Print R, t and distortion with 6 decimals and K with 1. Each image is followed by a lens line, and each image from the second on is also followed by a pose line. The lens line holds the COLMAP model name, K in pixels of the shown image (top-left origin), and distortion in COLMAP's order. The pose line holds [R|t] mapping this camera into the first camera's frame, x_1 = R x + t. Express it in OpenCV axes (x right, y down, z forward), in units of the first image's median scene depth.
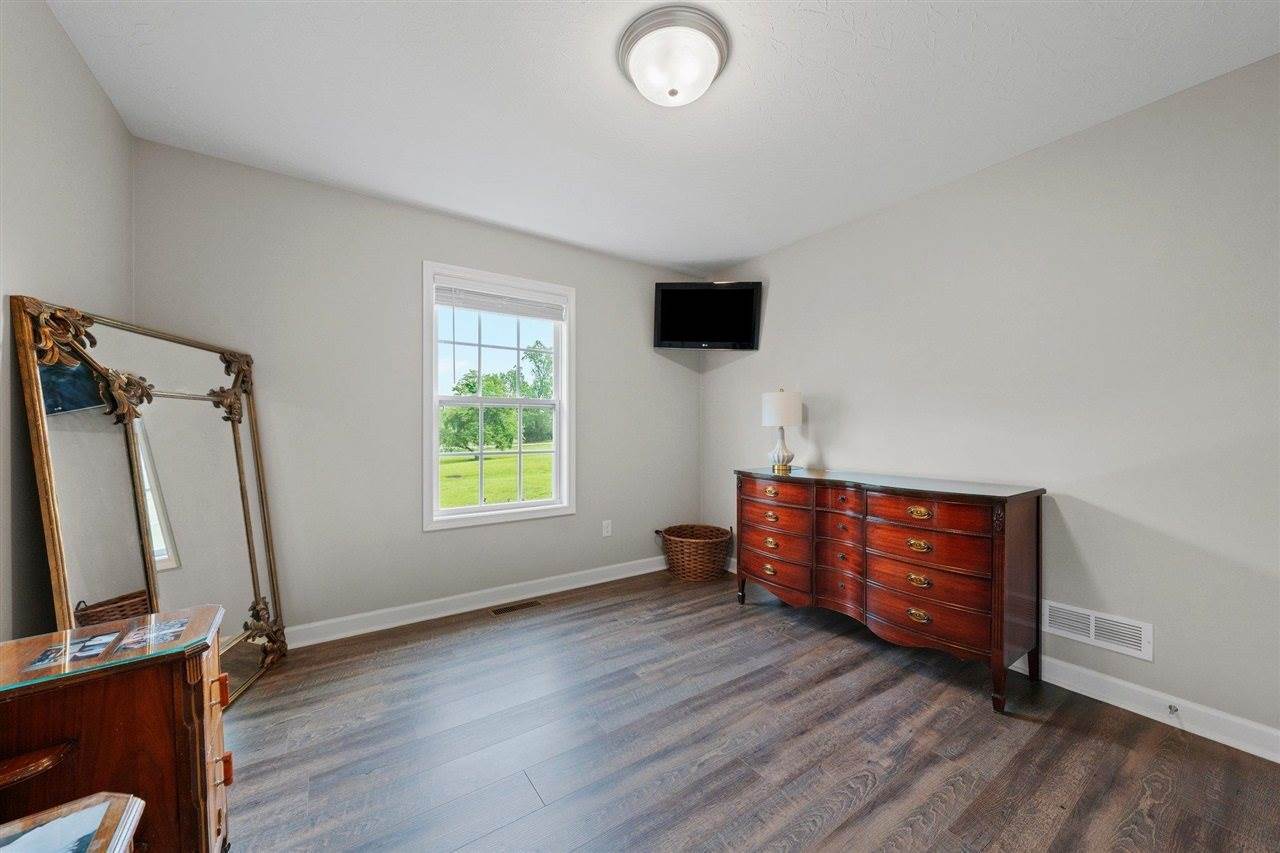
lens RADIAL K [[474.9, 0, 637.8], [0, 474.9, 424.7], [0, 0, 1]] dist [-0.001563, -0.000069]
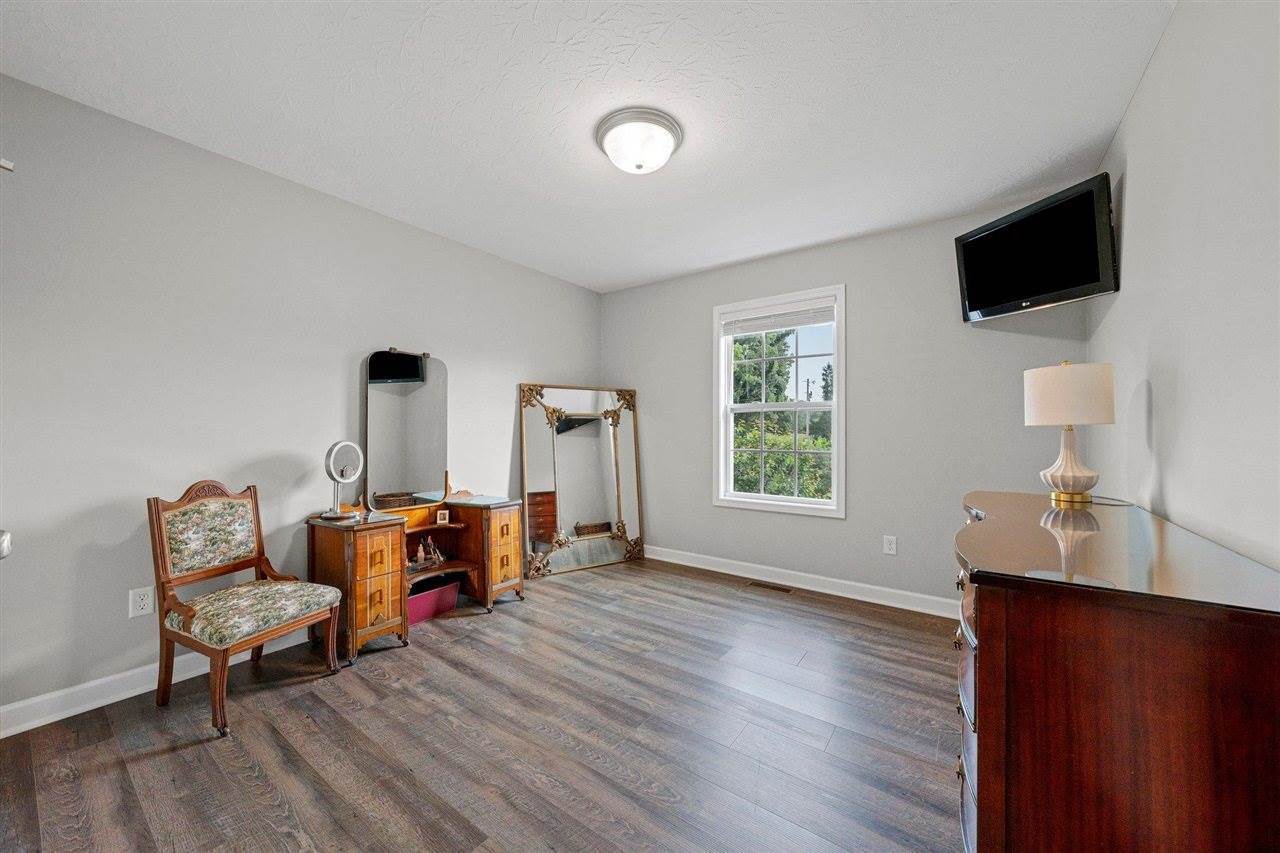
lens RADIAL K [[474.9, 0, 638.6], [0, 474.9, 428.8], [0, 0, 1]] dist [-0.001563, -0.000069]
pose [[0.315085, -0.003983, -0.949055, 0.719357], [0.003988, 0.999988, -0.002873, 0.006798], [0.949055, -0.002880, 0.315097, 0.338502]]
